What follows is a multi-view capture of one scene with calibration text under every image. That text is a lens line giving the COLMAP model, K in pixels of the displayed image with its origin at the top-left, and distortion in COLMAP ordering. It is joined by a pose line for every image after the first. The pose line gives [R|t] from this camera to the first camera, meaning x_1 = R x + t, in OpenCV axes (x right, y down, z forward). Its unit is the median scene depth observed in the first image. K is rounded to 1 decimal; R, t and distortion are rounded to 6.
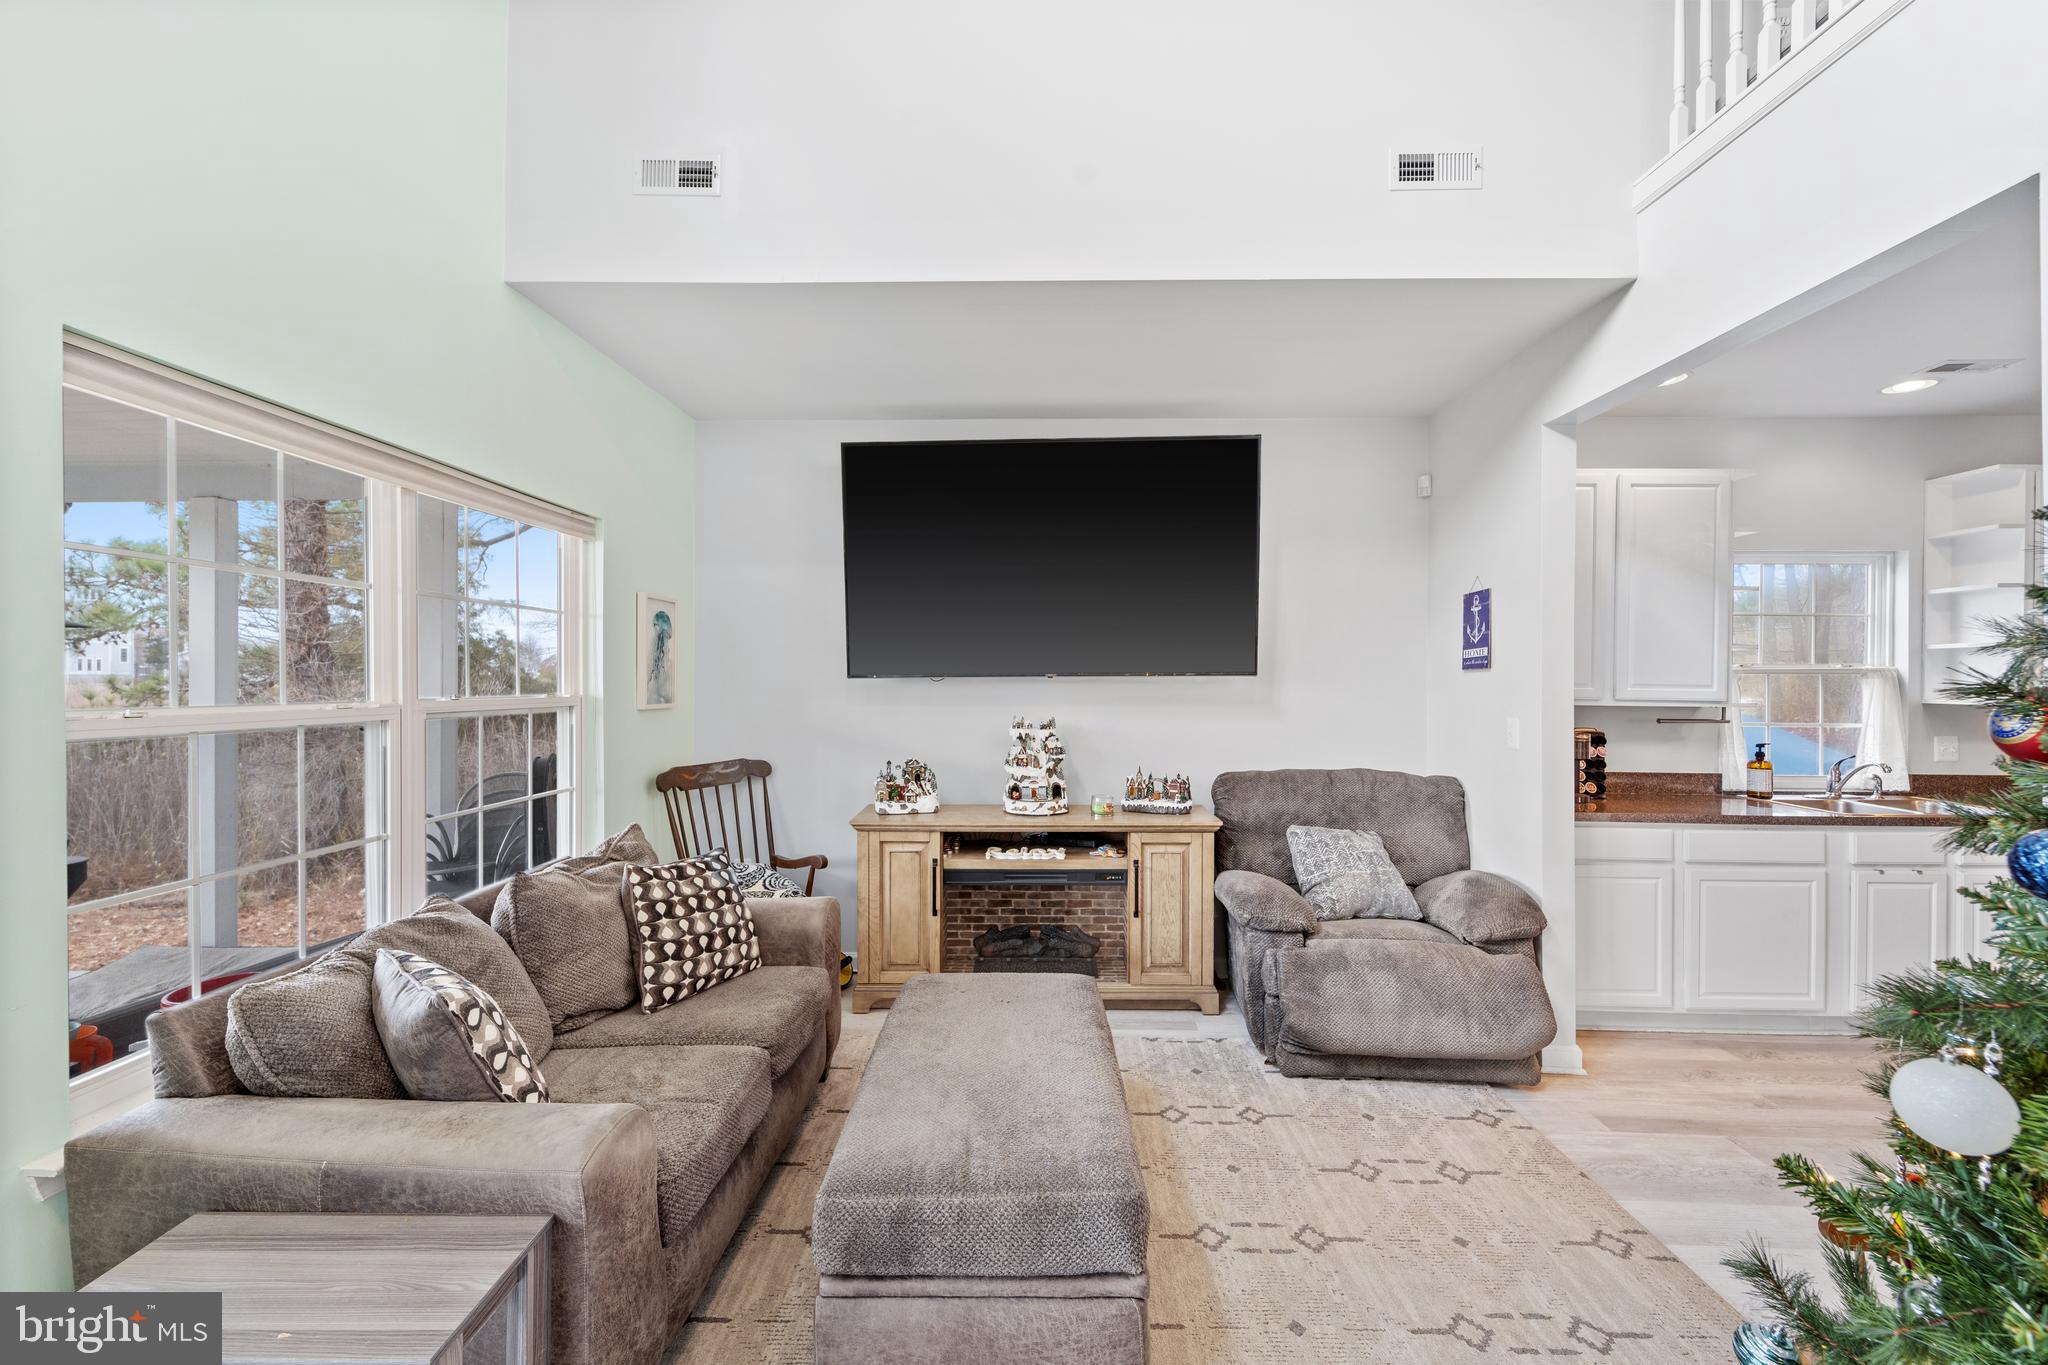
lens RADIAL K [[832.7, 0, 1029.6], [0, 832.7, 682.4], [0, 0, 1]] dist [0.003402, -0.000877]
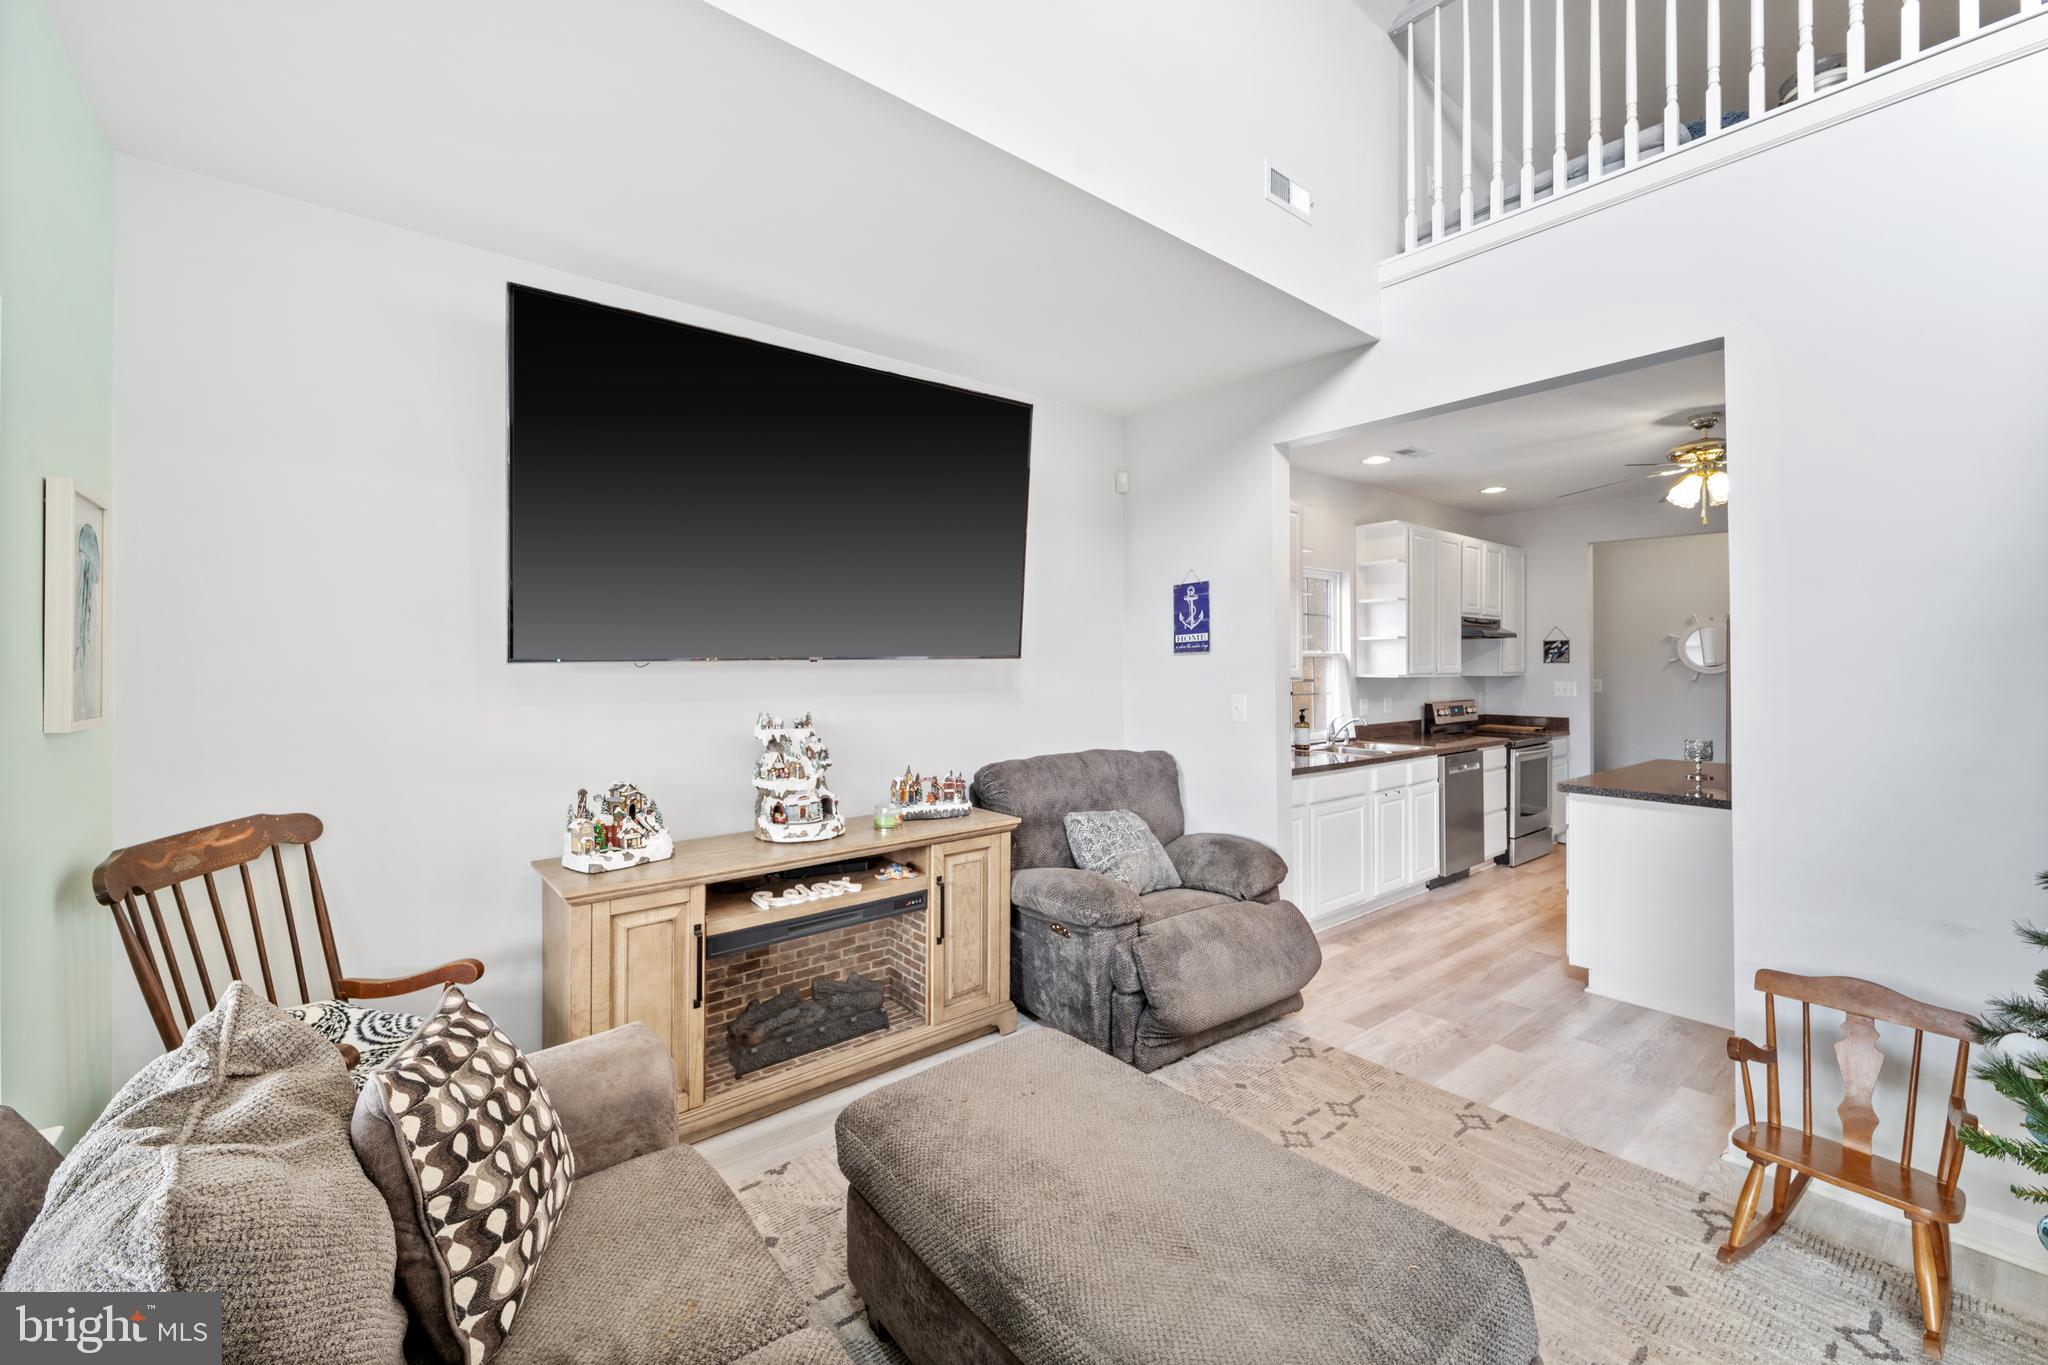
lens RADIAL K [[832.7, 0, 1031.5], [0, 832.7, 657.6], [0, 0, 1]] dist [0.003402, -0.000877]
pose [[0.756327, -0.000271, 0.654193, -0.349529], [0.007803, 0.999933, -0.008608, -0.001061], [-0.654147, 0.011615, 0.756279, 0.290390]]
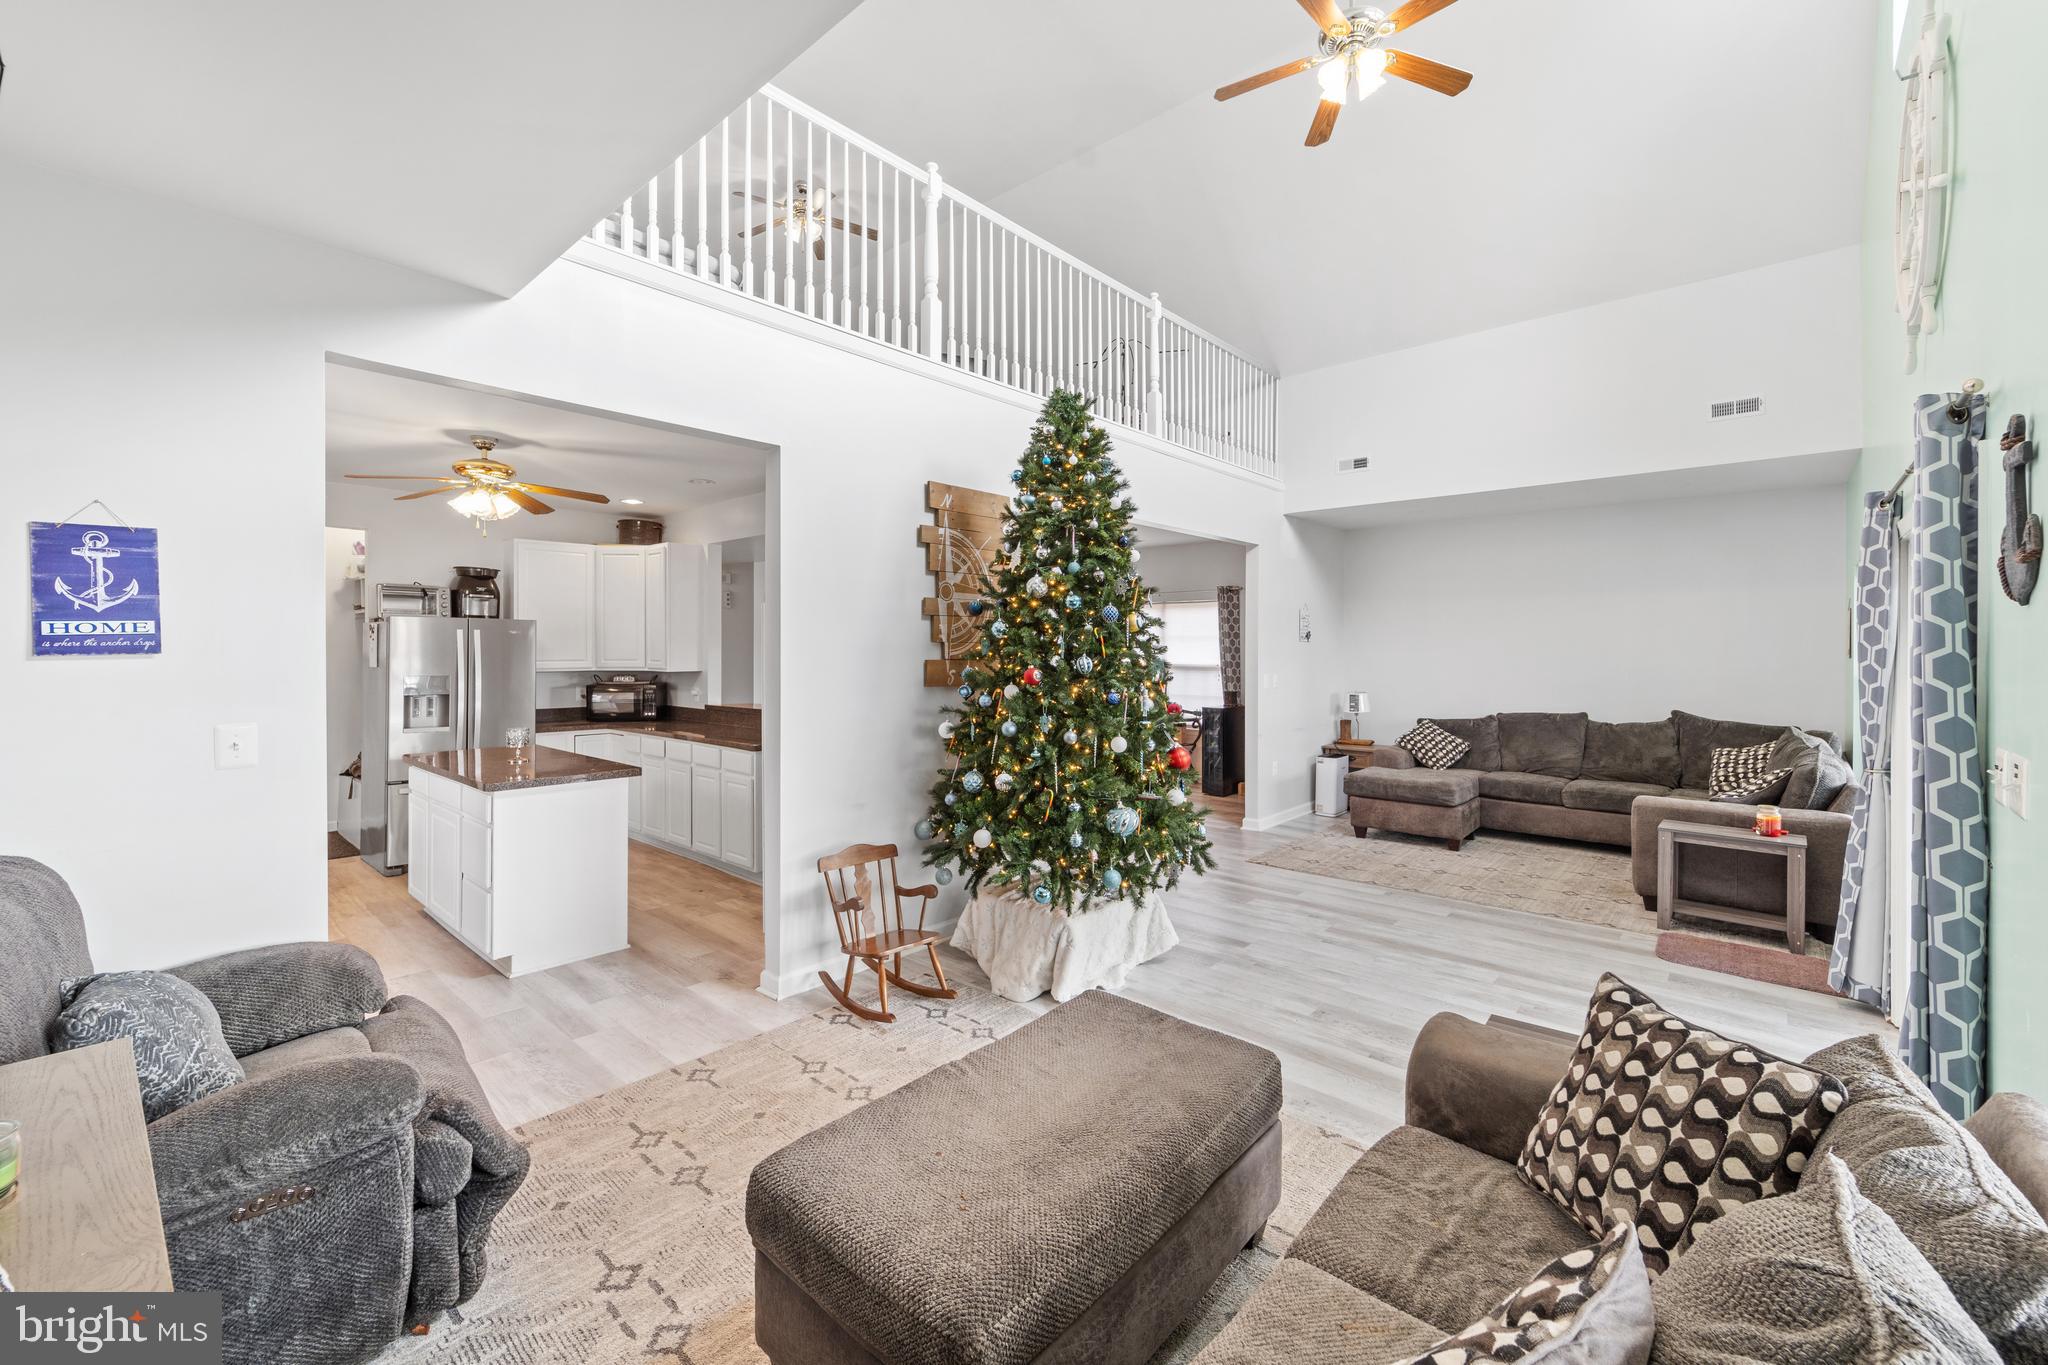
lens RADIAL K [[832.7, 0, 1020.4], [0, 832.7, 648.4], [0, 0, 1]] dist [0.003402, -0.000877]
pose [[-0.756986, -0.006004, 0.653403, -0.355154], [-0.004097, 0.999982, 0.004442, -0.025142], [-0.653418, 0.000686, -0.756997, 0.999916]]
